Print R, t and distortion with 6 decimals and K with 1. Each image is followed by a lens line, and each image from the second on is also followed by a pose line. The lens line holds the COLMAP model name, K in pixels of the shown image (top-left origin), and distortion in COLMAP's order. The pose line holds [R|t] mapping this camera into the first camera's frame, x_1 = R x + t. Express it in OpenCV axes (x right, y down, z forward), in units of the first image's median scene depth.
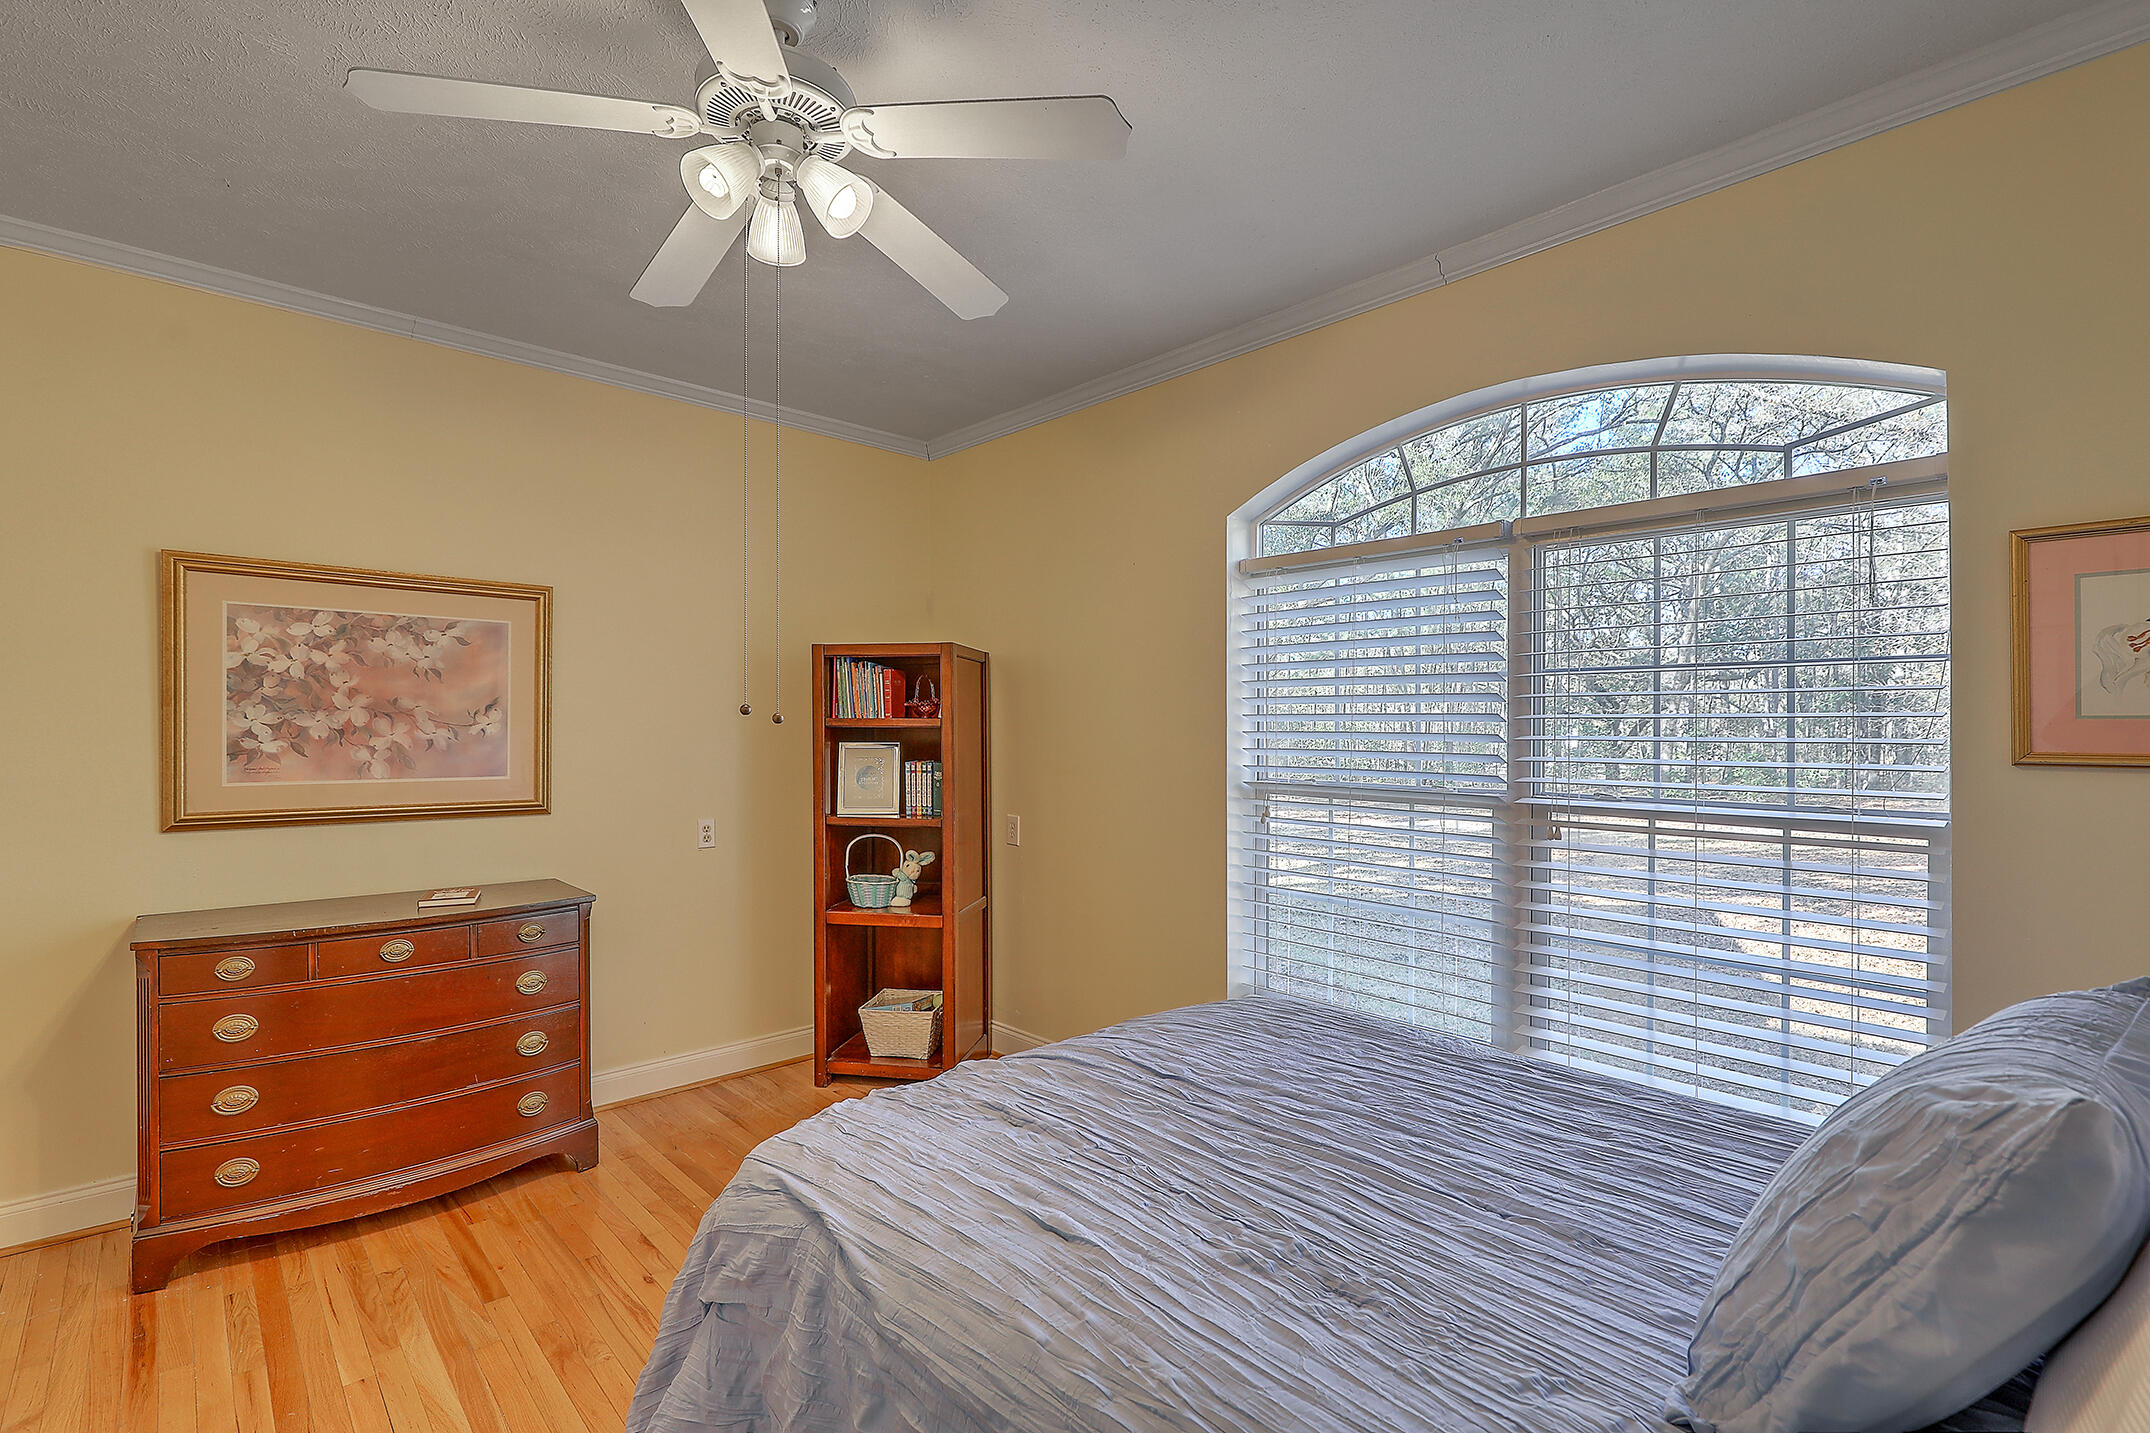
lens RADIAL K [[986.0, 0, 1078.6], [0, 986.0, 726.7], [0, 0, 1]] dist [-0.000426, -0.000213]
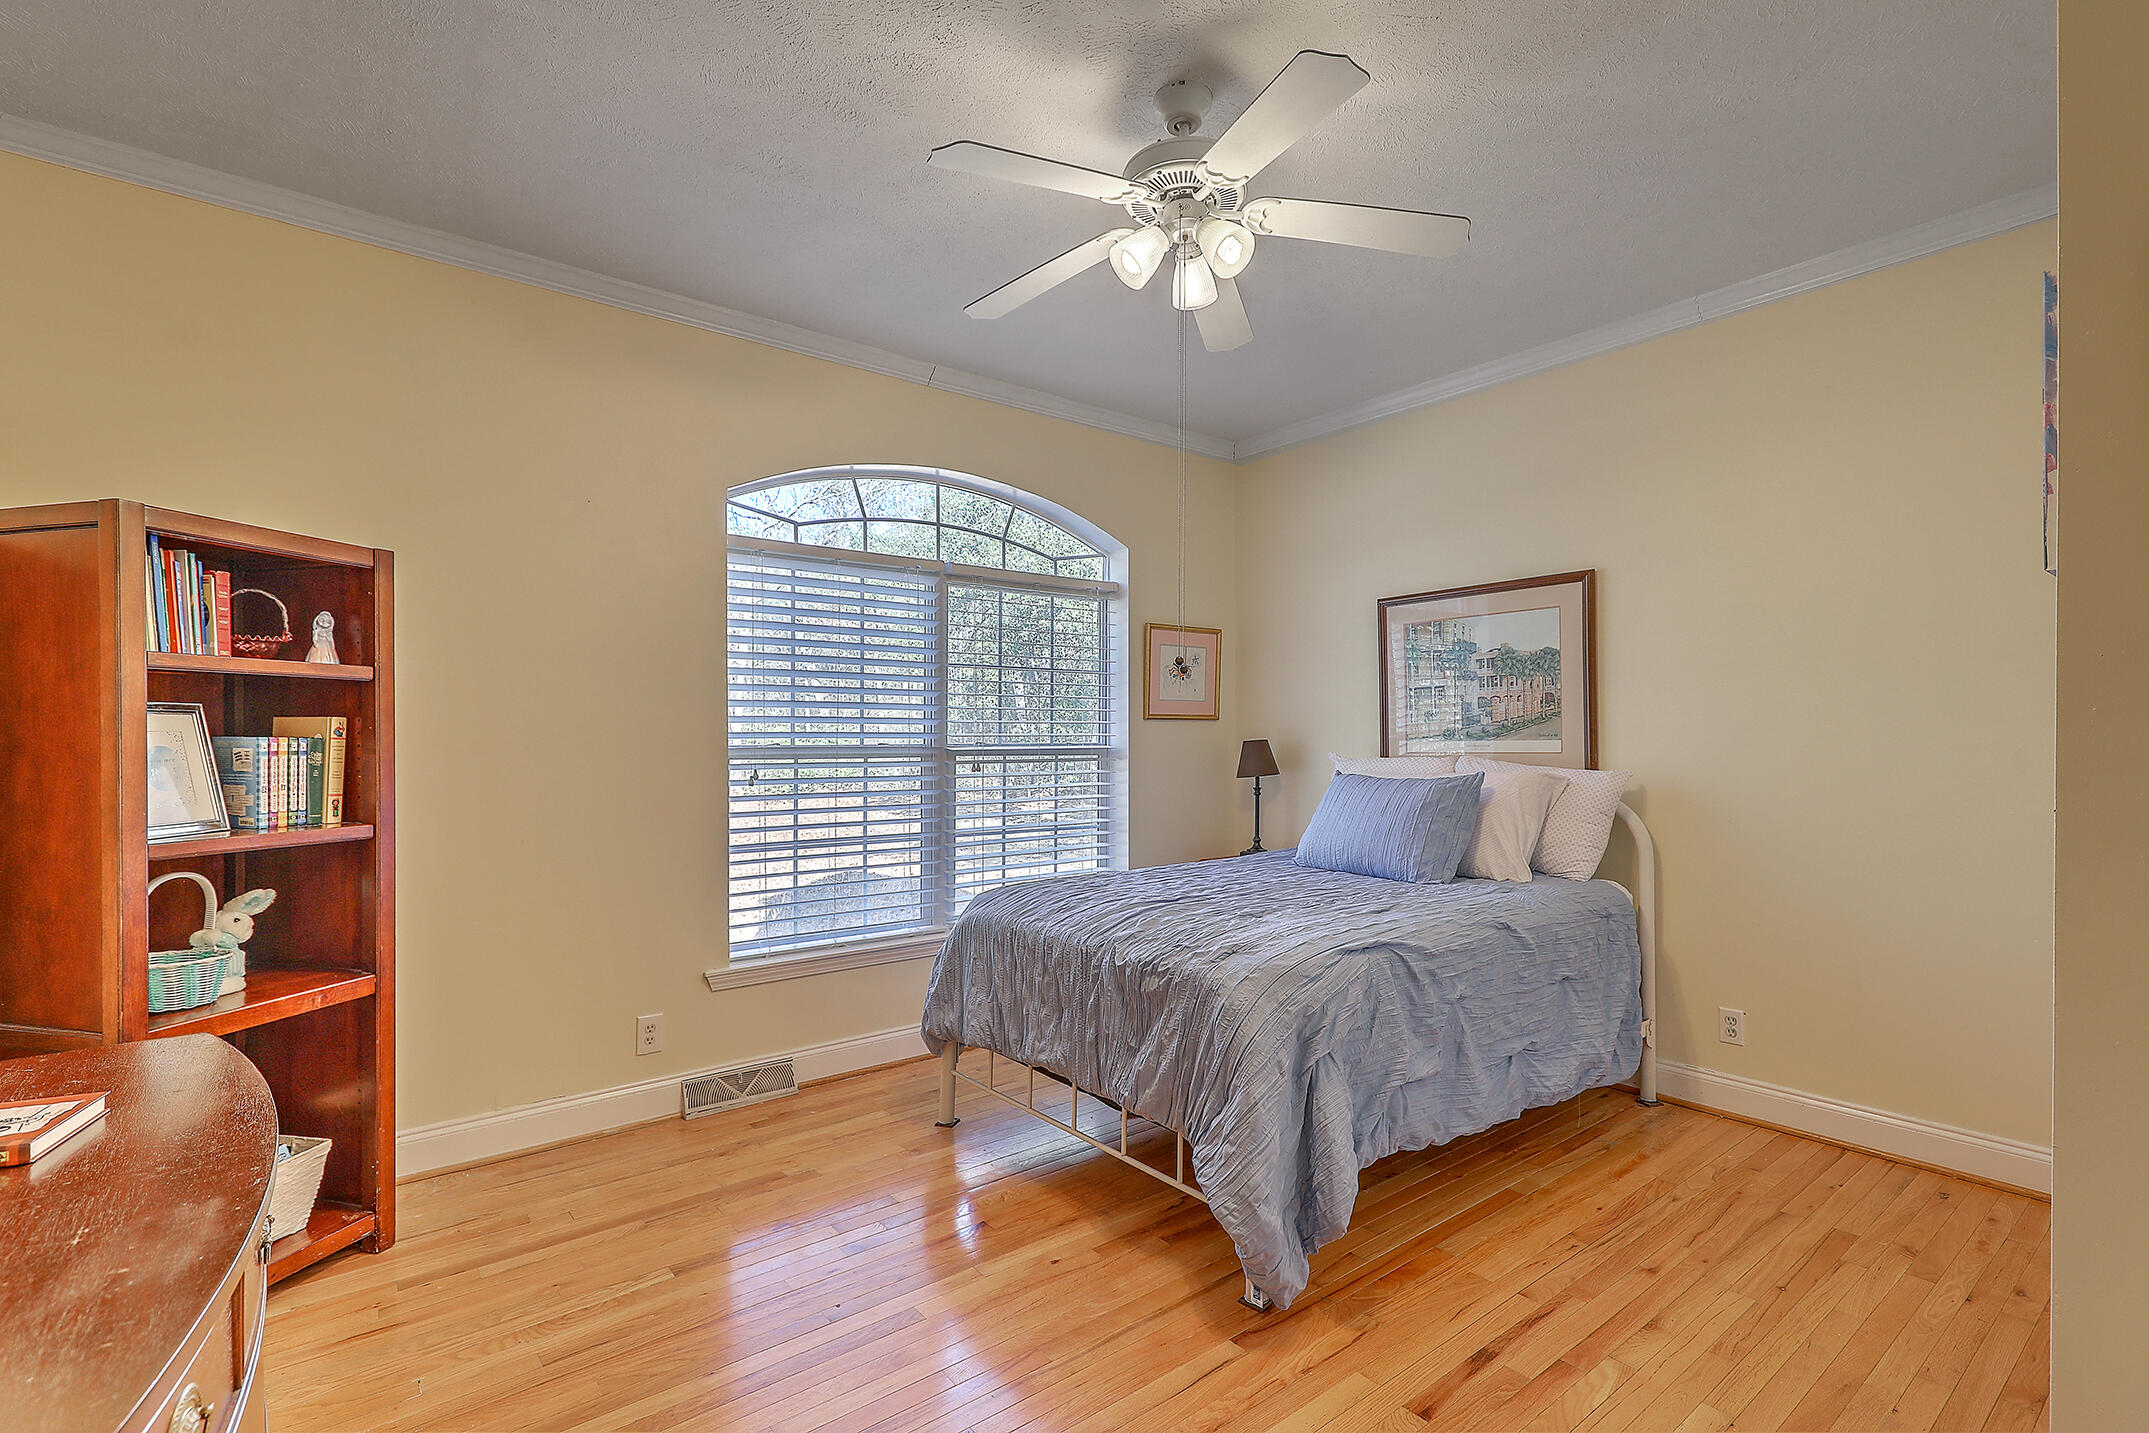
lens RADIAL K [[985.5, 0, 1078.1], [0, 985.5, 726.7], [0, 0, 1]] dist [-0.000426, -0.000213]
pose [[0.075934, 0.006908, 0.997089, -0.911574], [0.004207, 0.999965, -0.007248, 0.045995], [-0.997104, 0.004745, 0.075902, 0.607460]]
